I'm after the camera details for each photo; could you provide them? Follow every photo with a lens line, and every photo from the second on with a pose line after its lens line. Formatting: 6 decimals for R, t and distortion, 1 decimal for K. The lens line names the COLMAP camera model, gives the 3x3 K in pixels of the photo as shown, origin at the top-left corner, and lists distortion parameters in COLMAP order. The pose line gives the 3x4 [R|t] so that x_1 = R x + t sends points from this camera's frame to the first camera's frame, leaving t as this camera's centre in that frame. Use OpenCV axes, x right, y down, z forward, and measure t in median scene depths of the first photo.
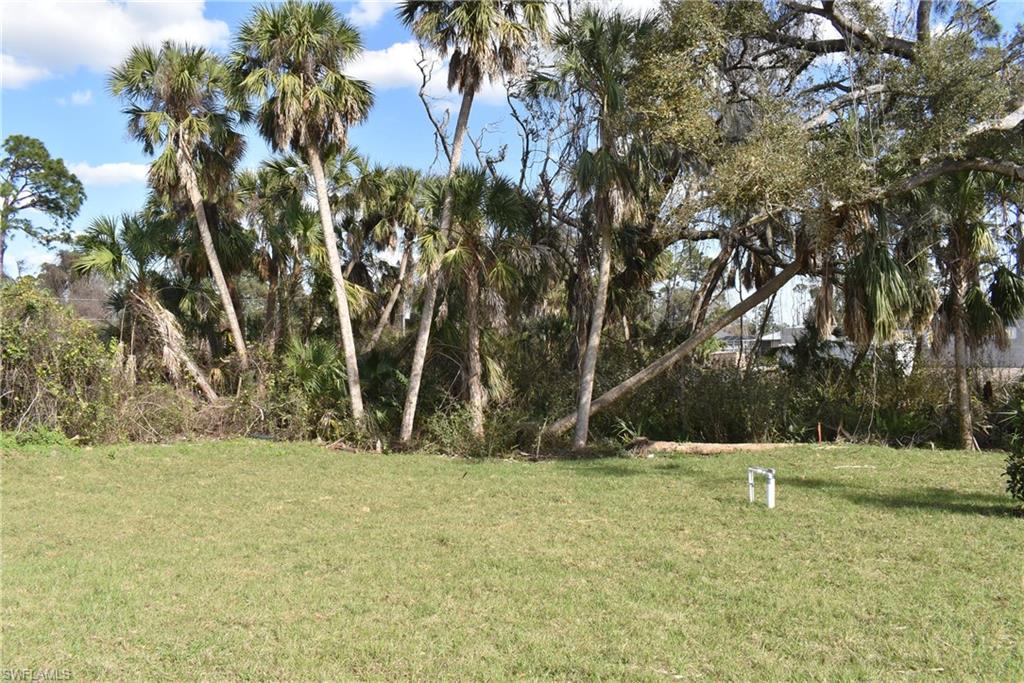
lens RADIAL K [[806.6, 0, 512.6], [0, 806.6, 339.3], [0, 0, 1]] dist [-0.071578, -0.006193]
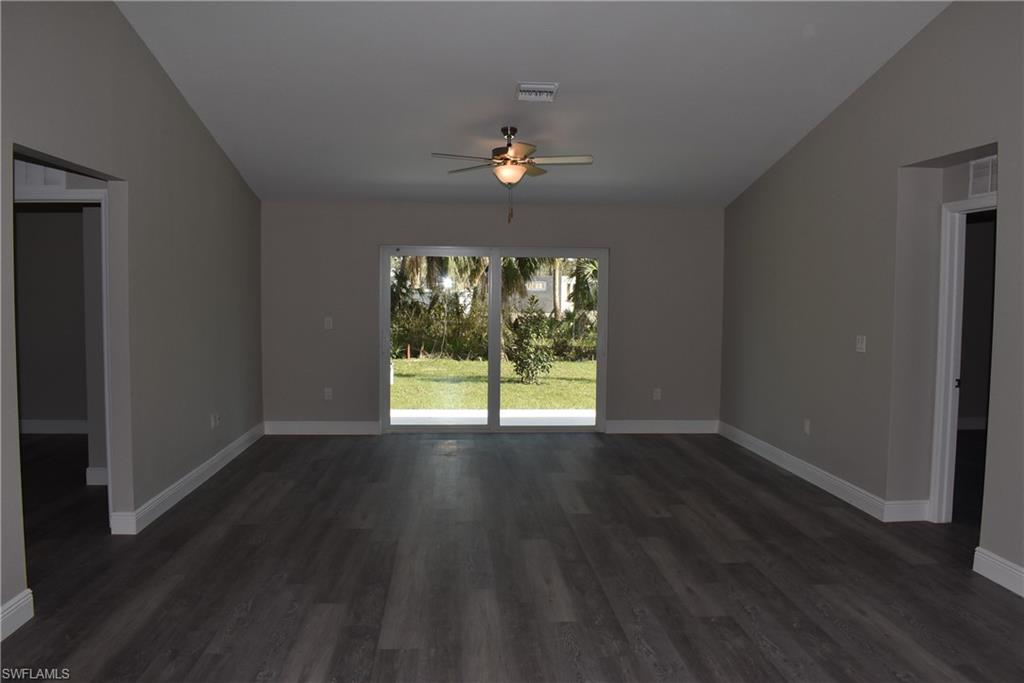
lens RADIAL K [[806.6, 0, 511.4], [0, 806.6, 341.2], [0, 0, 1]] dist [-0.071578, -0.006193]
pose [[0.869337, -0.006440, 0.494179, -0.166568], [-0.028913, 0.997540, 0.063863, -0.000797], [-0.493374, -0.069807, 0.867012, -0.339526]]
